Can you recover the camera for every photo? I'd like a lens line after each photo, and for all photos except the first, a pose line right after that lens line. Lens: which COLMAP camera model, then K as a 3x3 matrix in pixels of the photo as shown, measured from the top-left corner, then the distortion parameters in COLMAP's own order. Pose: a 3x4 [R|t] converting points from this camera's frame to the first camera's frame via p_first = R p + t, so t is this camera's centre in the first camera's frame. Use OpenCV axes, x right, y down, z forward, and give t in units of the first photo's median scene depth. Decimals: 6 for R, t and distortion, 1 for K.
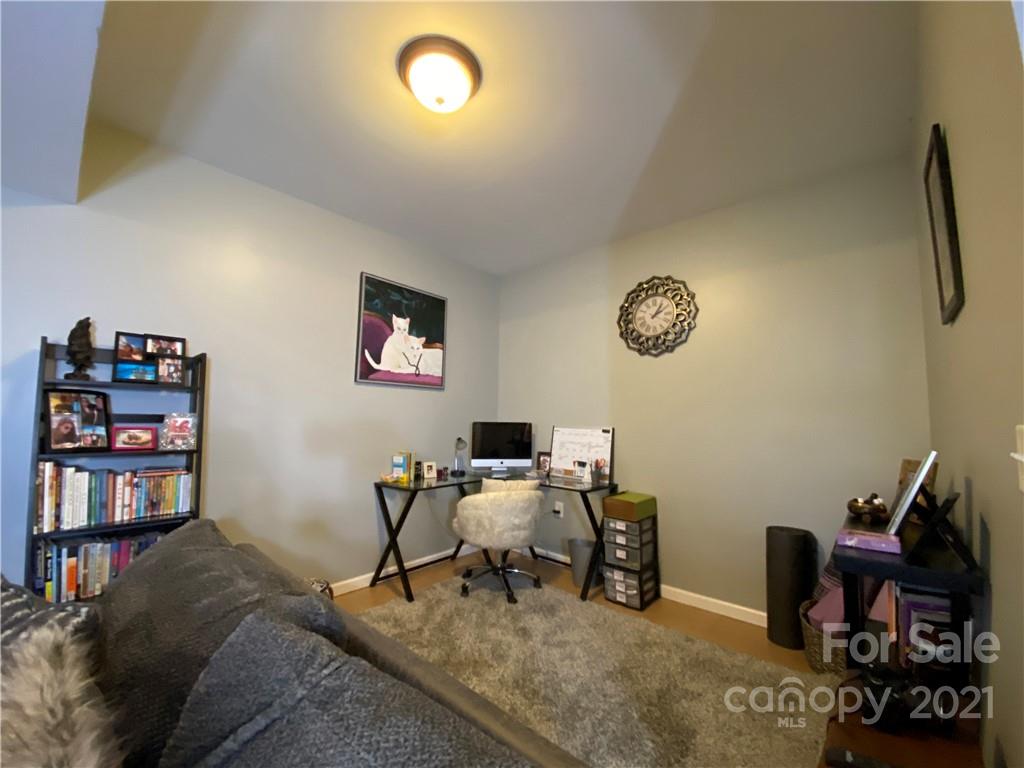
lens RADIAL K [[422.4, 0, 494.9], [0, 422.4, 389.8], [0, 0, 1]] dist [0.030433, -0.027100]
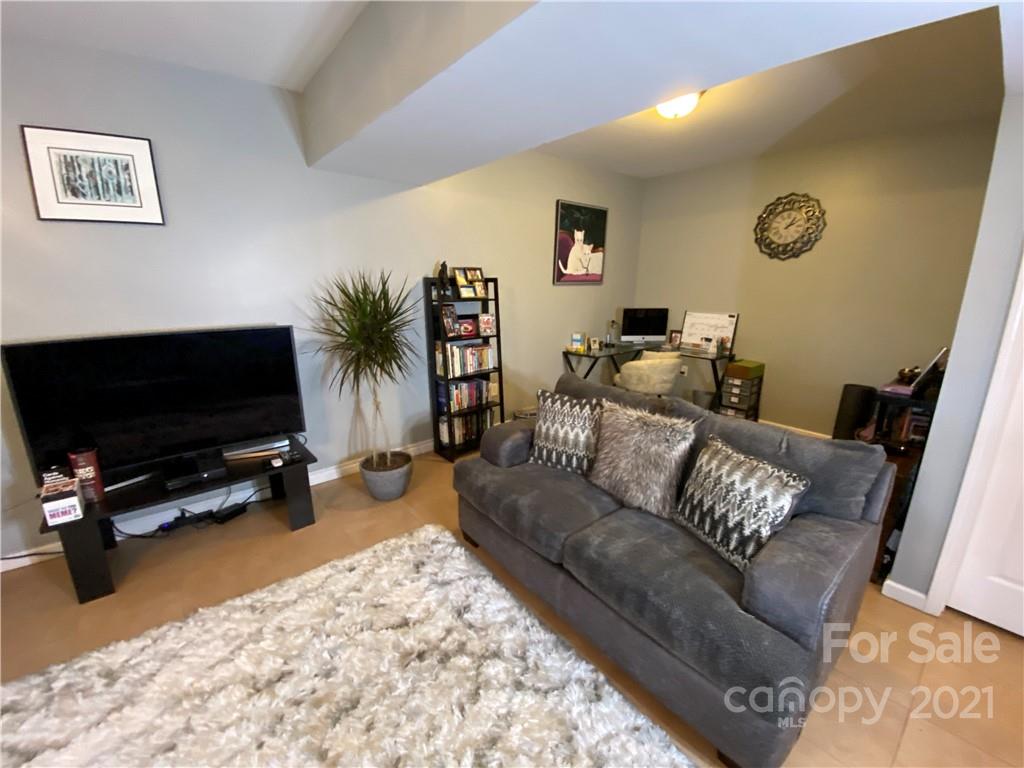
lens RADIAL K [[422.4, 0, 494.9], [0, 422.4, 389.8], [0, 0, 1]] dist [0.030433, -0.027100]
pose [[0.988735, 0.024783, -0.147613, -0.294087], [0.023362, 0.948559, 0.315737, -0.133447], [0.147845, -0.315628, 0.937294, -0.489455]]
